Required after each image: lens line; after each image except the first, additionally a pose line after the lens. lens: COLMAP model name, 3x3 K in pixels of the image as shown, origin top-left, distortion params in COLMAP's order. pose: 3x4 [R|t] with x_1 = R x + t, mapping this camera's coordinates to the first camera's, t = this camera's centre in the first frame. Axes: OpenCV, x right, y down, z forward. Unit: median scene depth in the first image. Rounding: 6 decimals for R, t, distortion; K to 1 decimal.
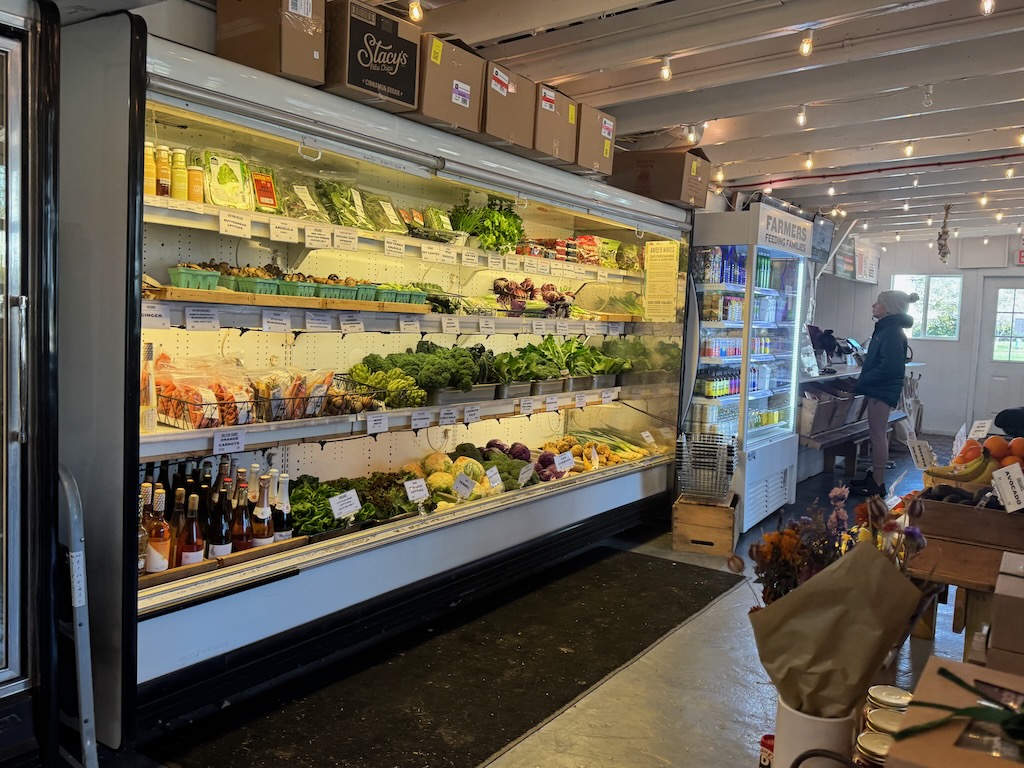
lens RADIAL K [[843.1, 0, 512.0], [0, 843.1, 384.0], [0, 0, 1]] dist [0.145208, -0.267789]
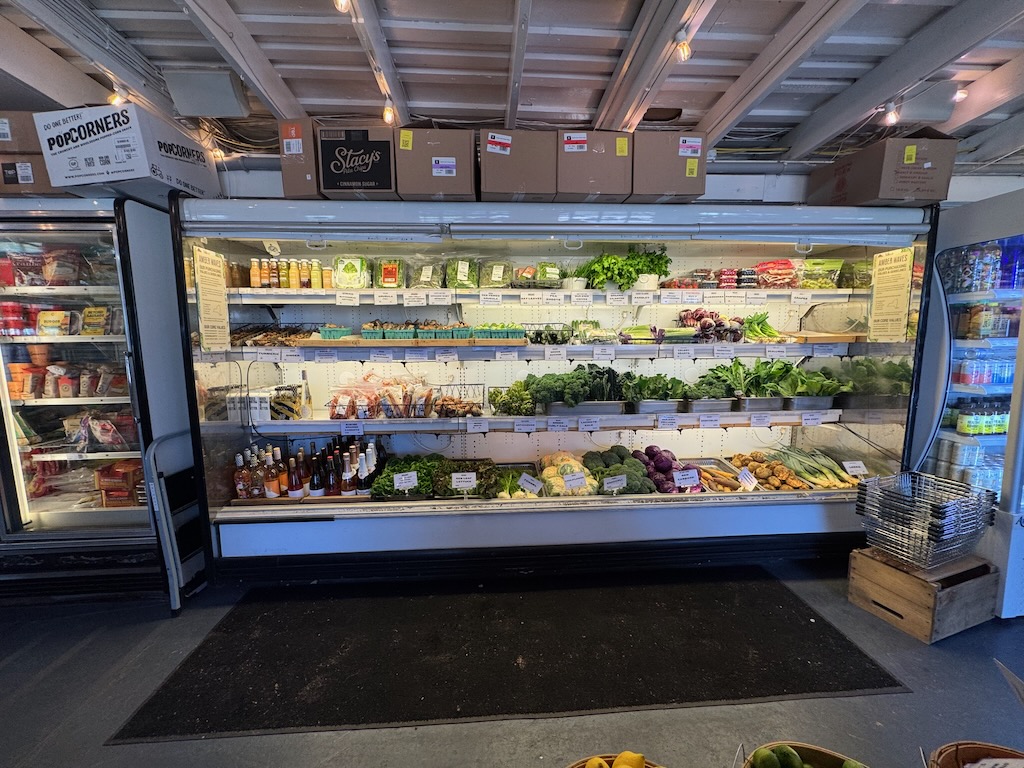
lens RADIAL K [[414.6, 0, 512.0], [0, 414.6, 384.0], [0, 0, 1]] dist [-0.001879, -0.000127]
pose [[0.609638, 0.045947, -0.791347, 0.360344], [-0.030246, 0.998940, 0.034699, -0.041482], [0.792102, 0.002781, 0.610382, 0.541425]]
